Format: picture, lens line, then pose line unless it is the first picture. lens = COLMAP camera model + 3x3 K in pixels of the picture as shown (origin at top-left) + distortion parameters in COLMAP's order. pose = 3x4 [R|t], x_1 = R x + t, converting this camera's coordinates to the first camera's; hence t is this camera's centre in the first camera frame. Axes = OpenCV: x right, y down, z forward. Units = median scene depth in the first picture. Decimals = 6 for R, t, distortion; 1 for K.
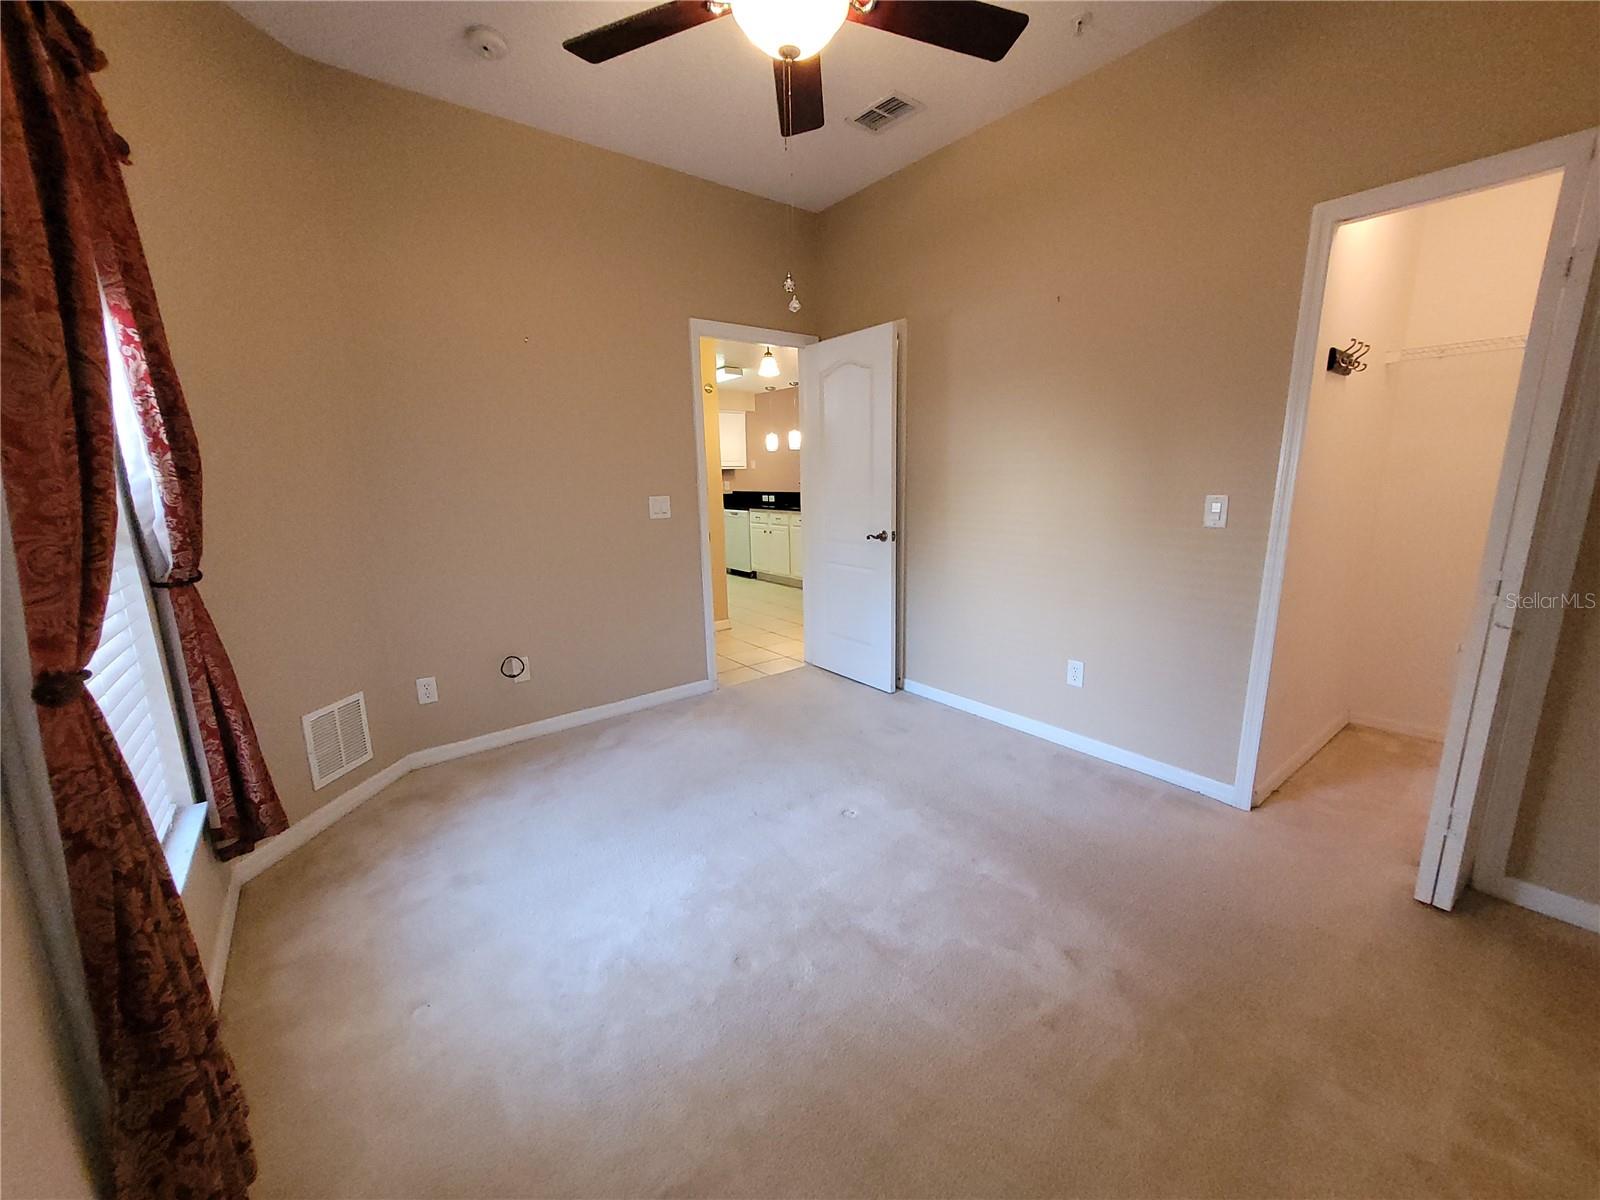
lens RADIAL K [[631.8, 0, 811.3], [0, 631.8, 604.7], [0, 0, 1]] dist [-0.000615, -0.000281]
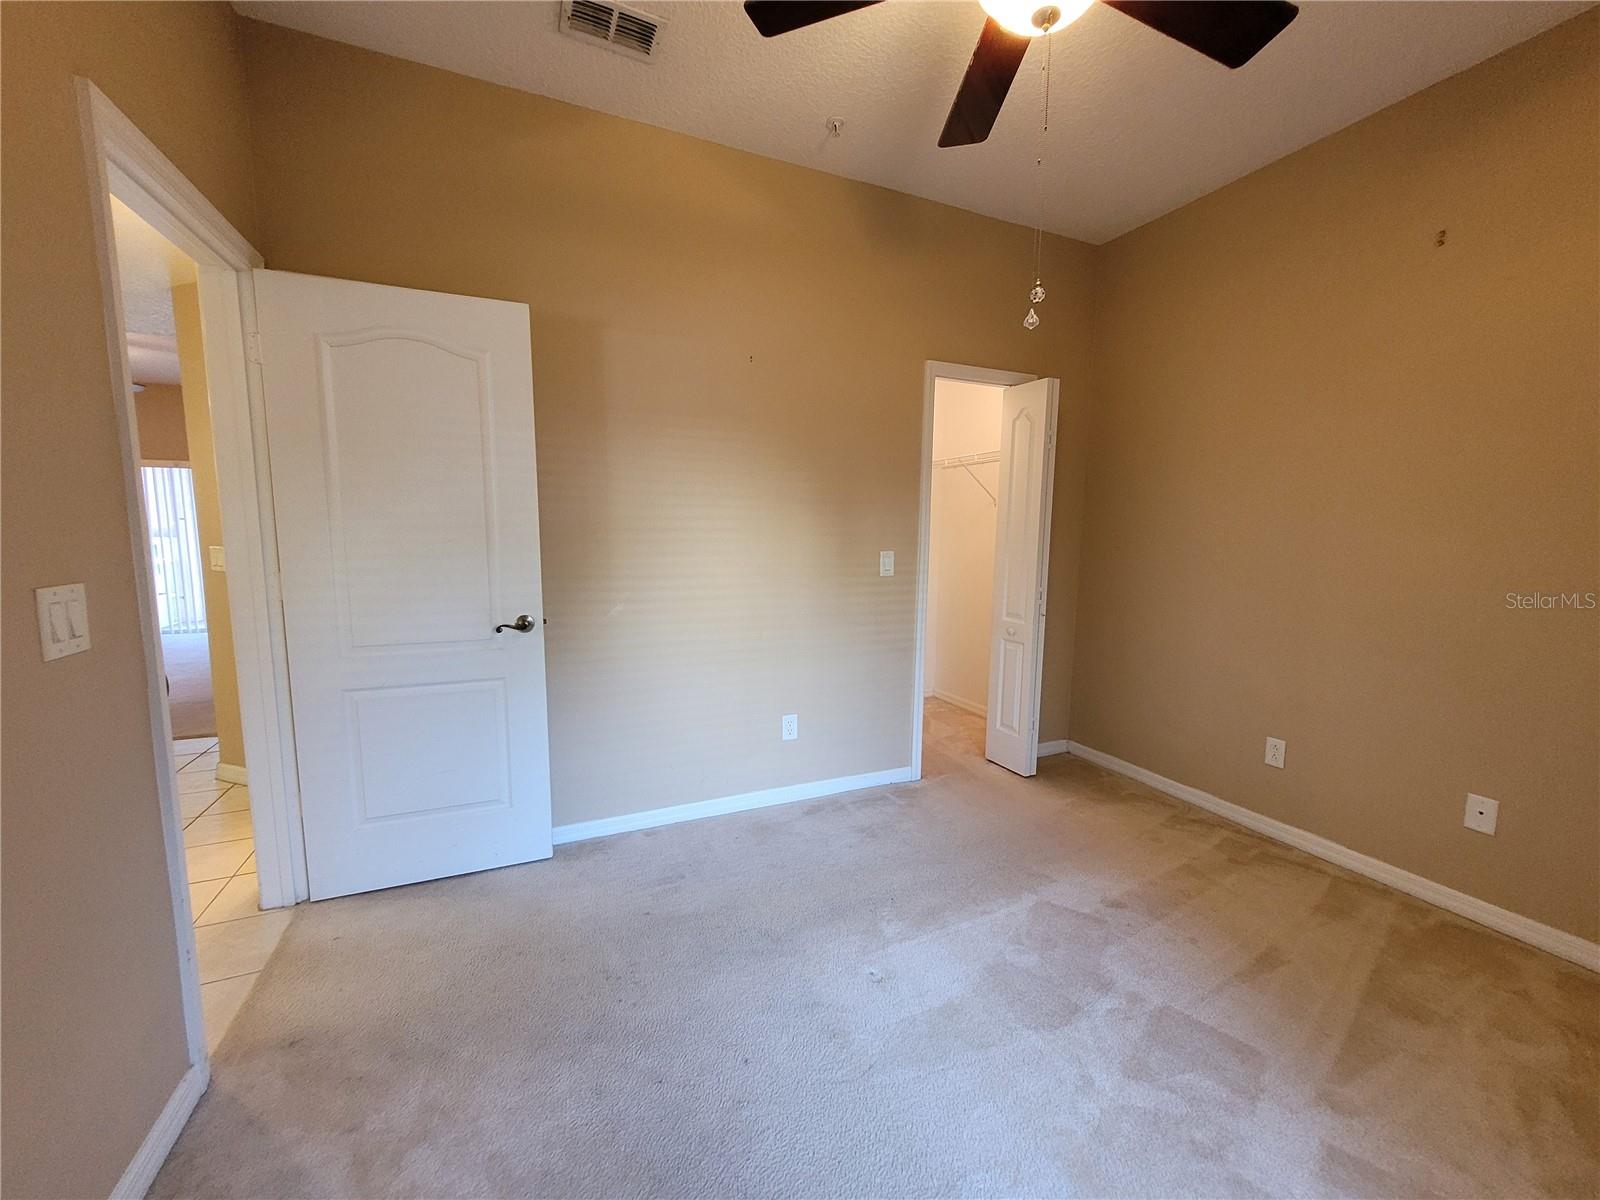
lens RADIAL K [[631.8, 0, 811.3], [0, 631.8, 604.7], [0, 0, 1]] dist [-0.000615, -0.000281]
pose [[0.236316, -0.094399, 0.967080, -0.580434], [0.184013, 0.981607, 0.050852, -0.140848], [-0.954093, 0.165938, 0.249340, 0.733408]]
